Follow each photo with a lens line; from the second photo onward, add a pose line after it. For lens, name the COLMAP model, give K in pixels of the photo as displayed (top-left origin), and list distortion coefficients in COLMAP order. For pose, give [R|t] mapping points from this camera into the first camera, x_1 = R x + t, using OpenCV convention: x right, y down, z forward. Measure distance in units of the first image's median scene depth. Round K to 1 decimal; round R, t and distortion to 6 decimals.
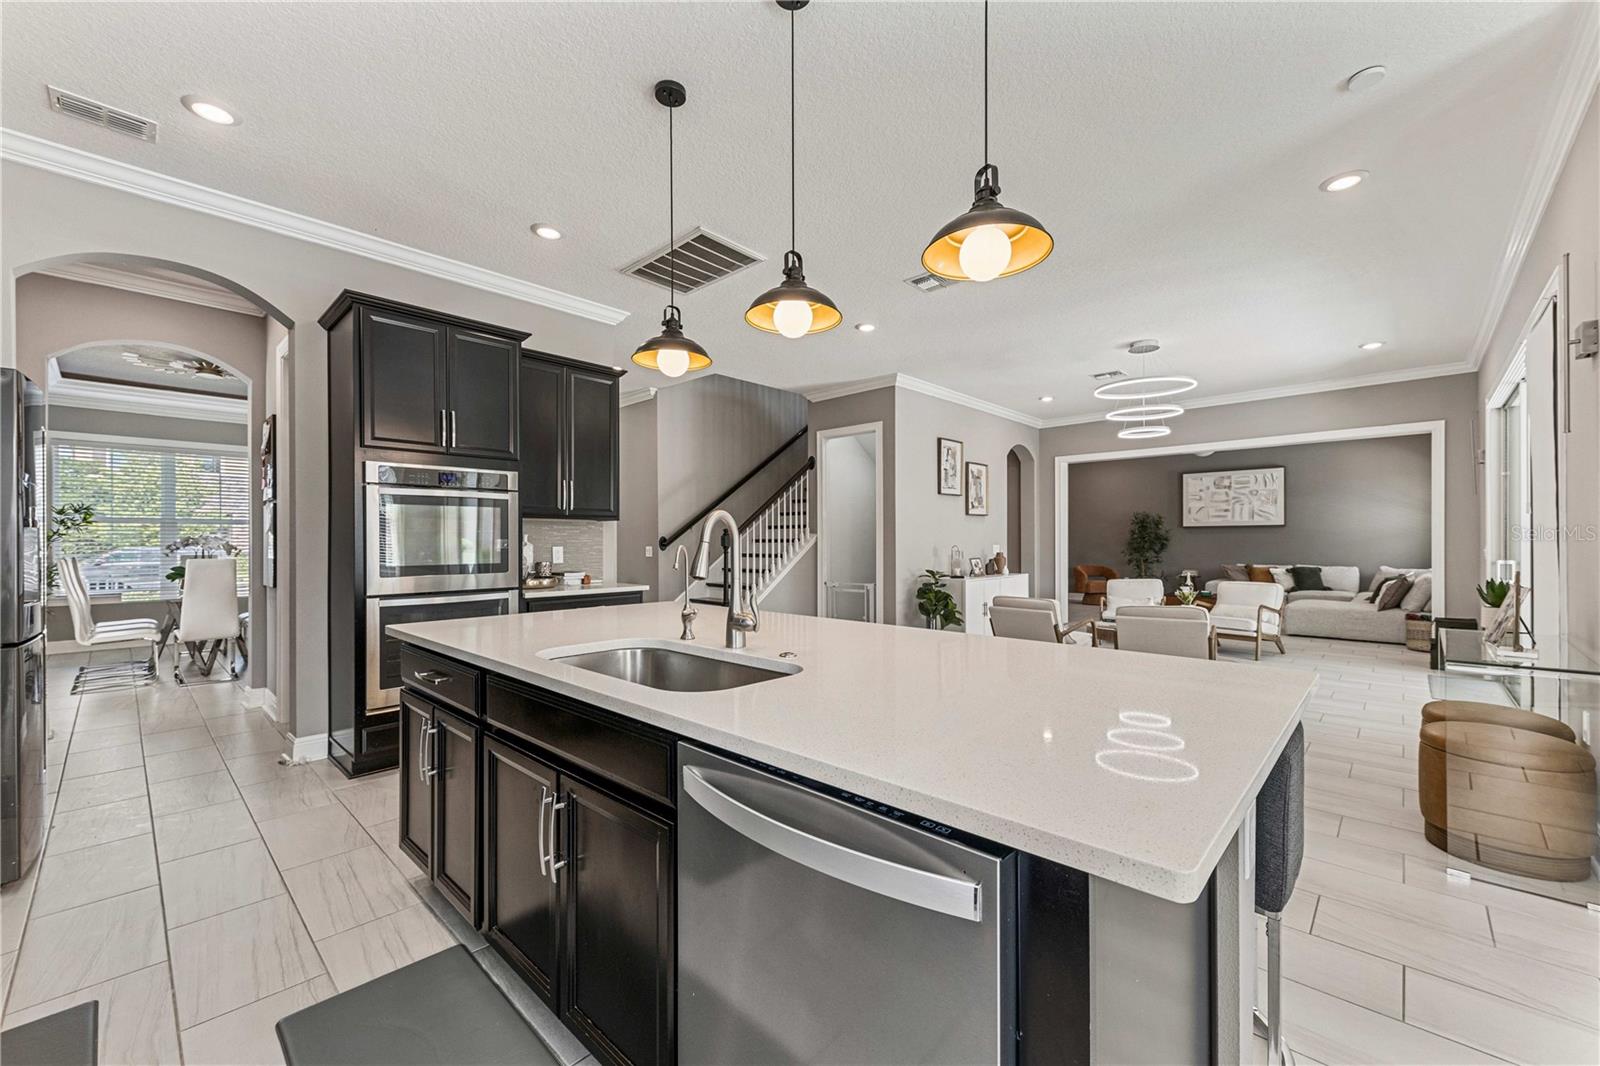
lens RADIAL K [[631.4, 0, 792.5], [0, 631.4, 541.0], [0, 0, 1]] dist [0.004773, -0.000780]
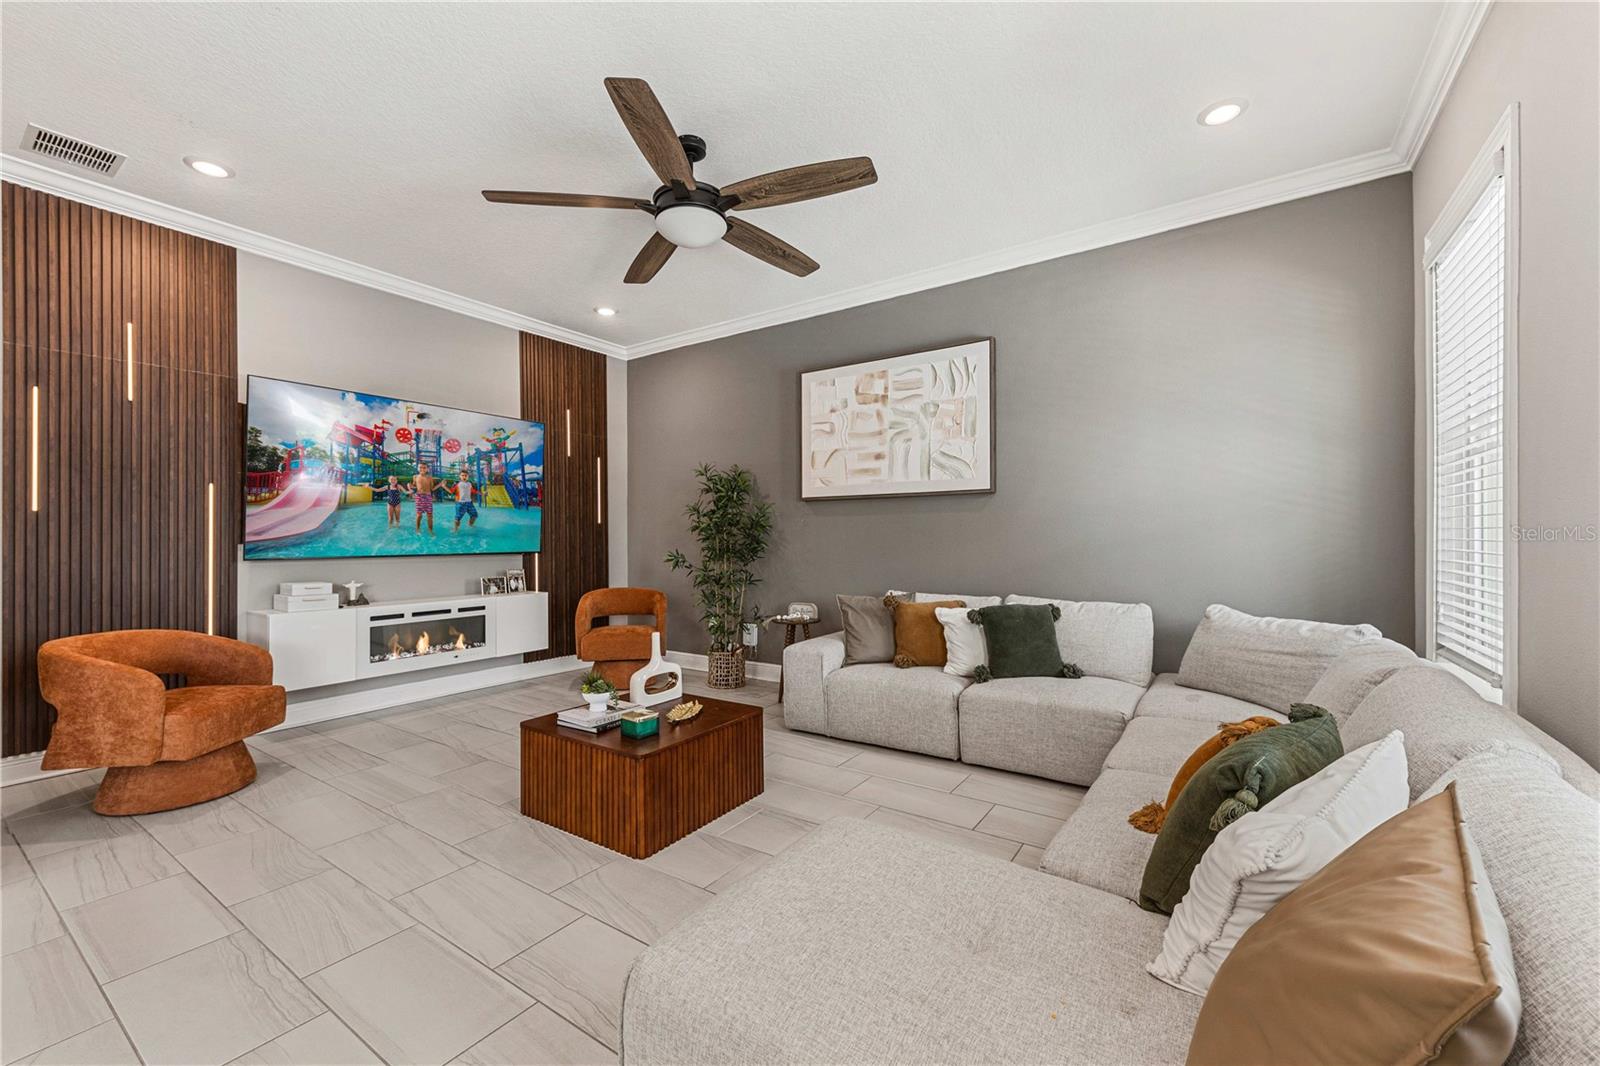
lens RADIAL K [[631.4, 0, 809.3], [0, 631.4, 531.4], [0, 0, 1]] dist [0.004773, -0.000780]
pose [[0.991799, -0.004738, 0.127716, 0.604142], [0.005152, 0.999982, -0.002914, 0.000565], [-0.127700, 0.003548, 0.991807, 0.620267]]
